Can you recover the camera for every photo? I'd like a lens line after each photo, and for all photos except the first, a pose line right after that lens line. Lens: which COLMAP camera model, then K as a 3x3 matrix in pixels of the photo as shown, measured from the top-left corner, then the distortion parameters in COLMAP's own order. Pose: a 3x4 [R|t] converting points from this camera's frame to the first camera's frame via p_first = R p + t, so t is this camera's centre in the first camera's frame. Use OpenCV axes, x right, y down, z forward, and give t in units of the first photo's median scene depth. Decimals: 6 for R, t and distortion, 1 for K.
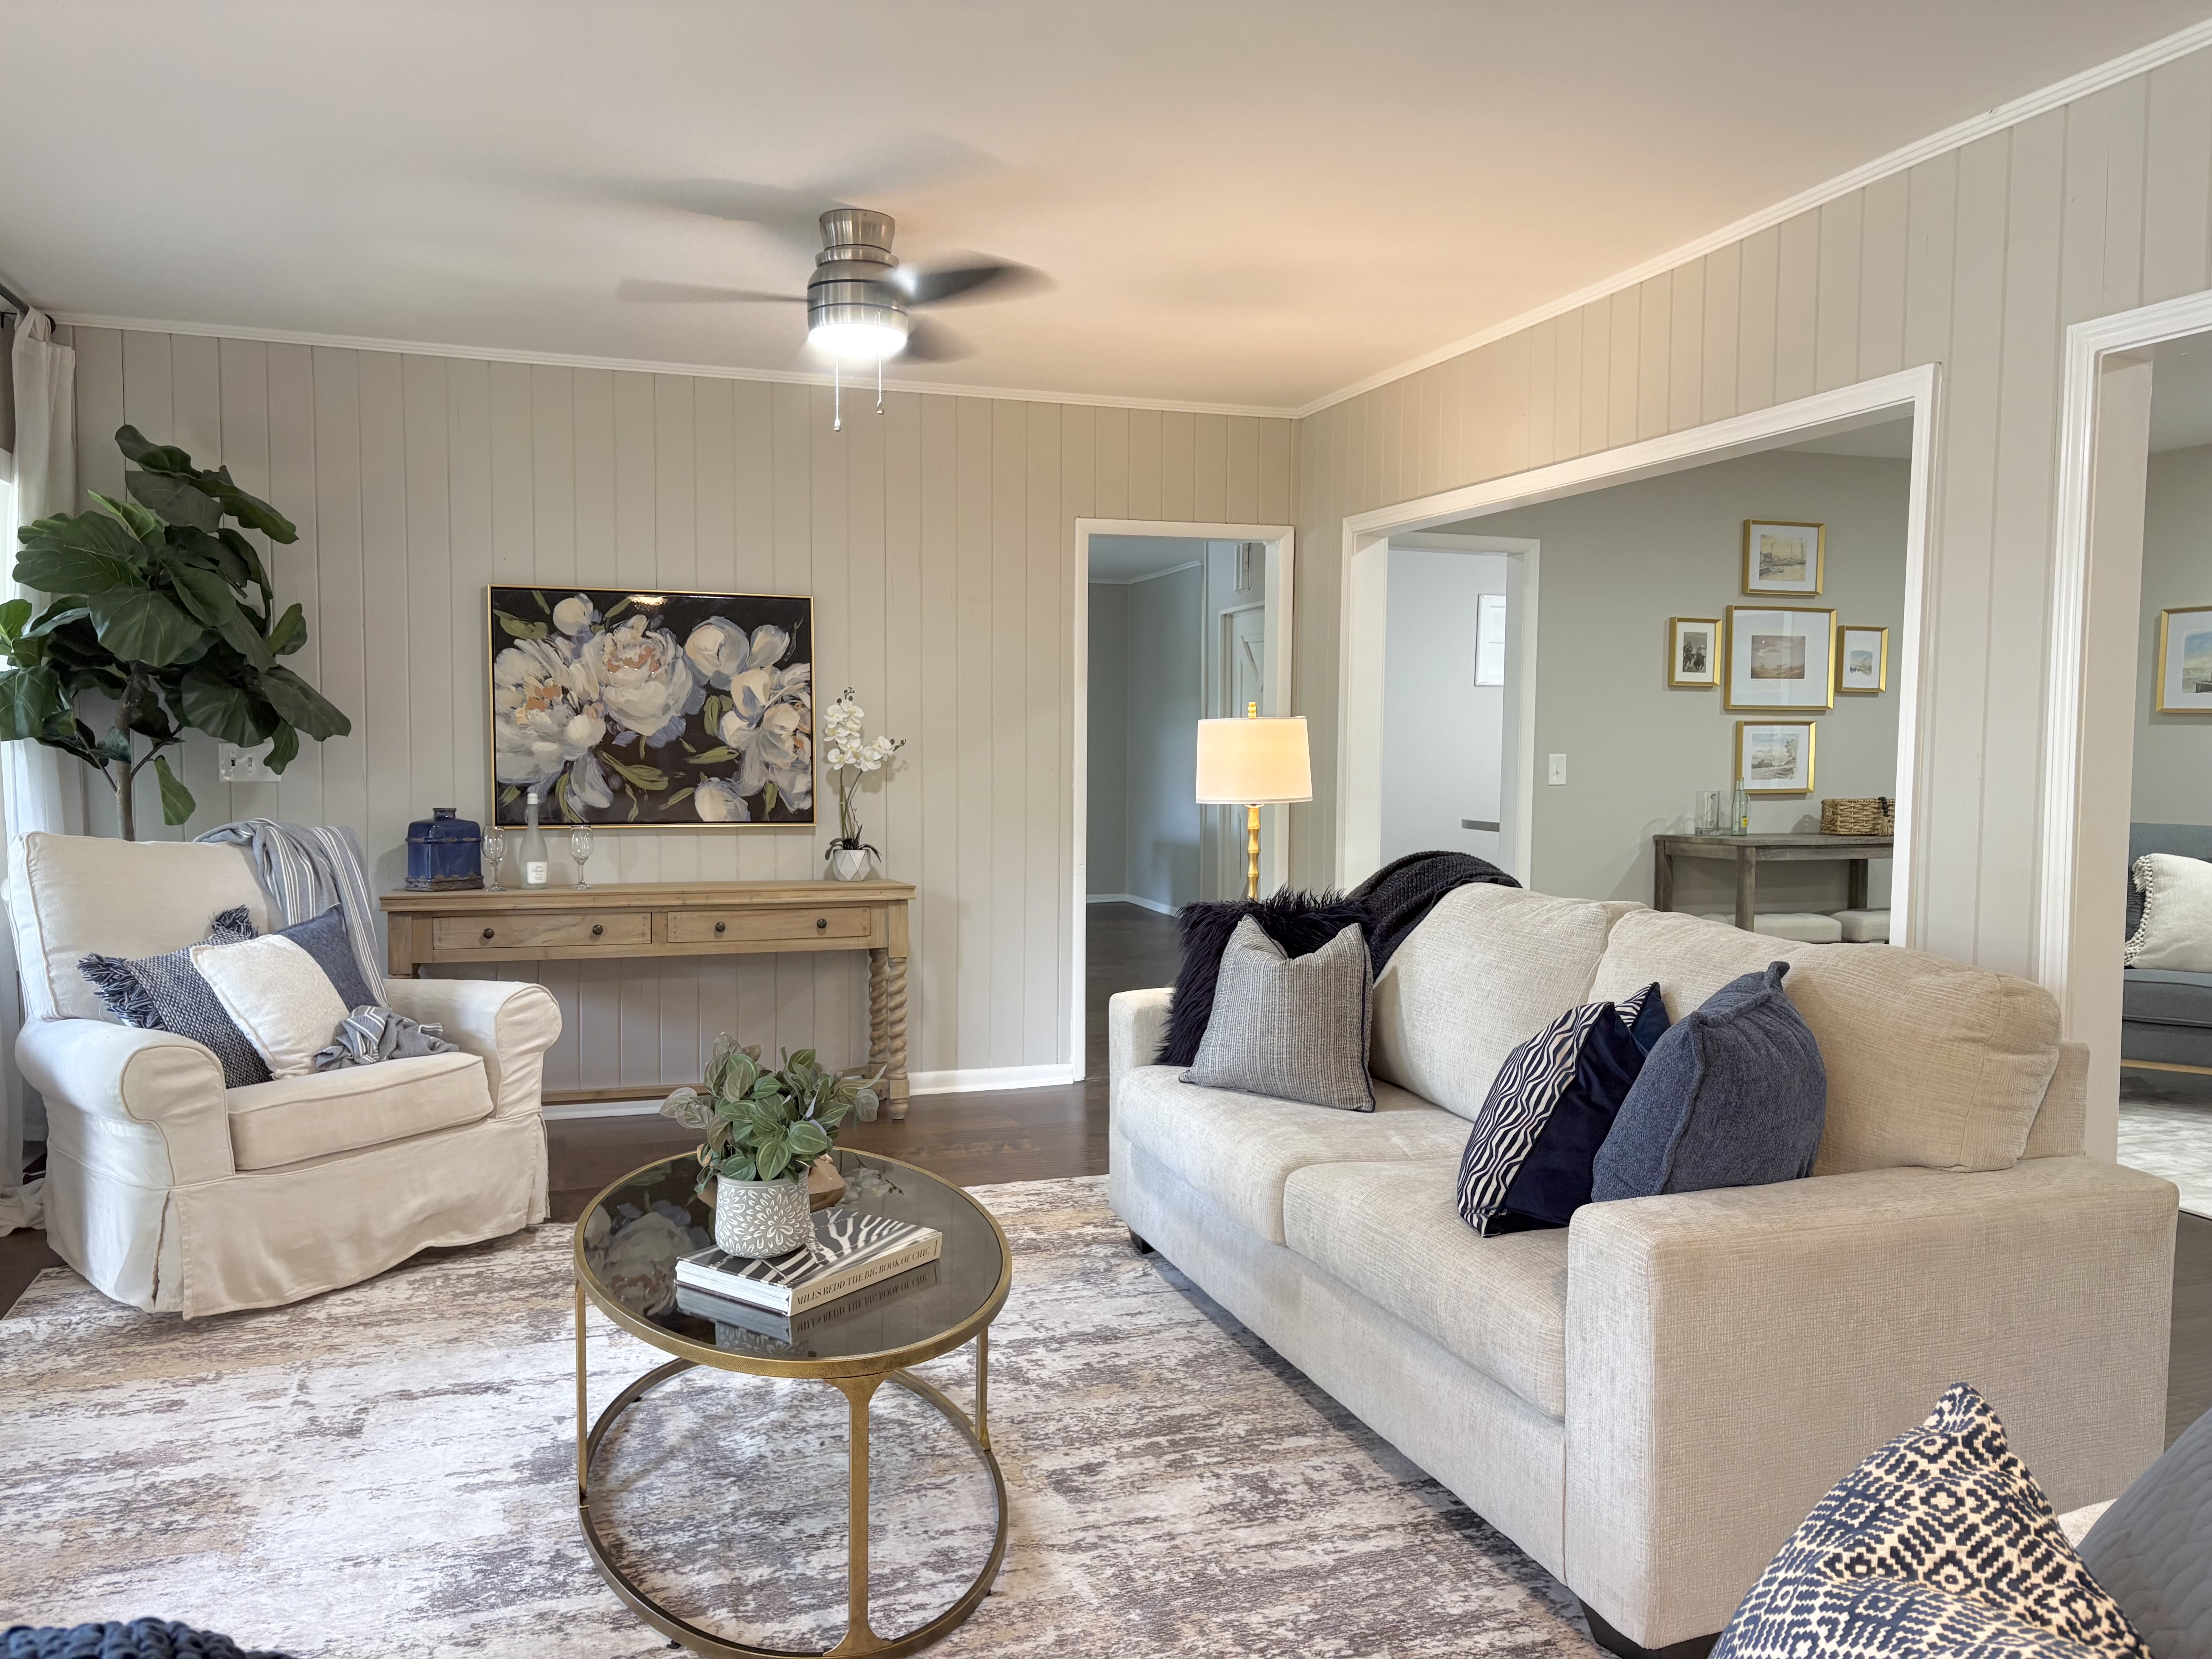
lens RADIAL K [[1679.3, 0, 1094.0], [0, 1679.3, 840.6], [0, 0, 1]] dist [0.033475, -0.003420]
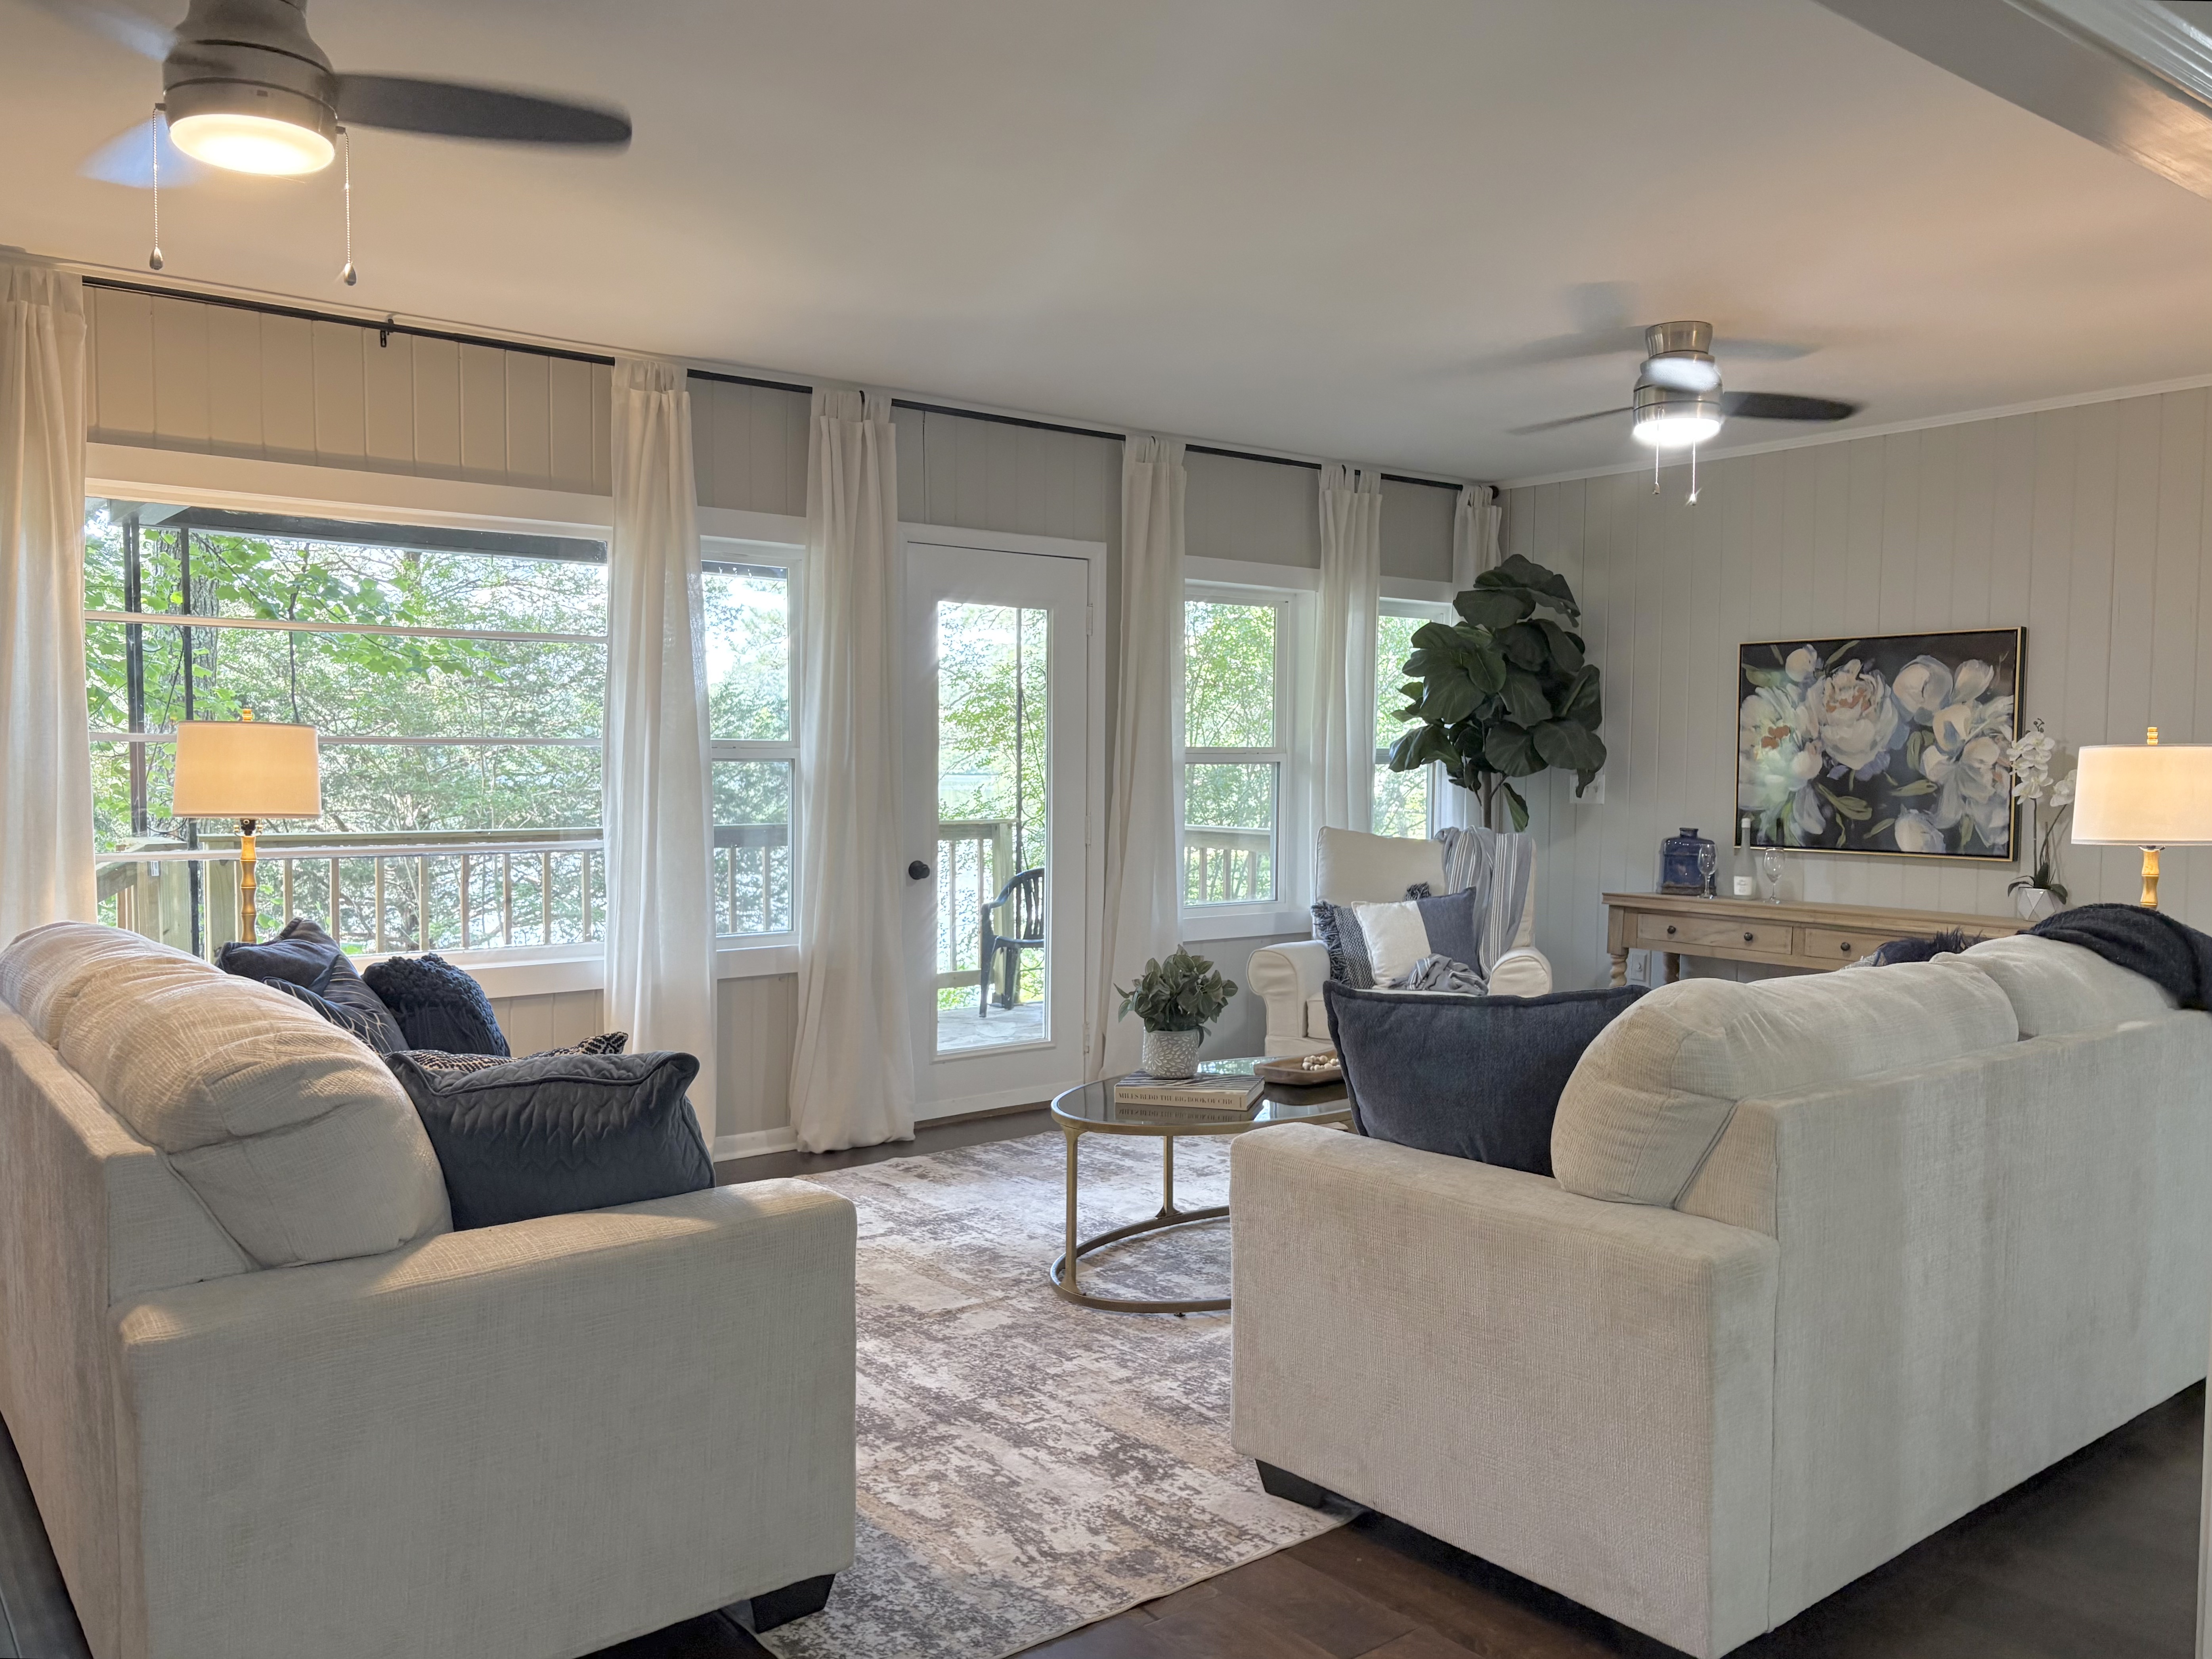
lens RADIAL K [[1679.5, 0, 1093.6], [0, 1679.5, 830.0], [0, 0, 1]] dist [0.033475, -0.003420]
pose [[0.338222, 0.034895, -0.940419, 0.593465], [-0.066621, 0.997693, 0.013060, -0.004690], [0.938705, 0.058235, 0.339766, 0.168027]]
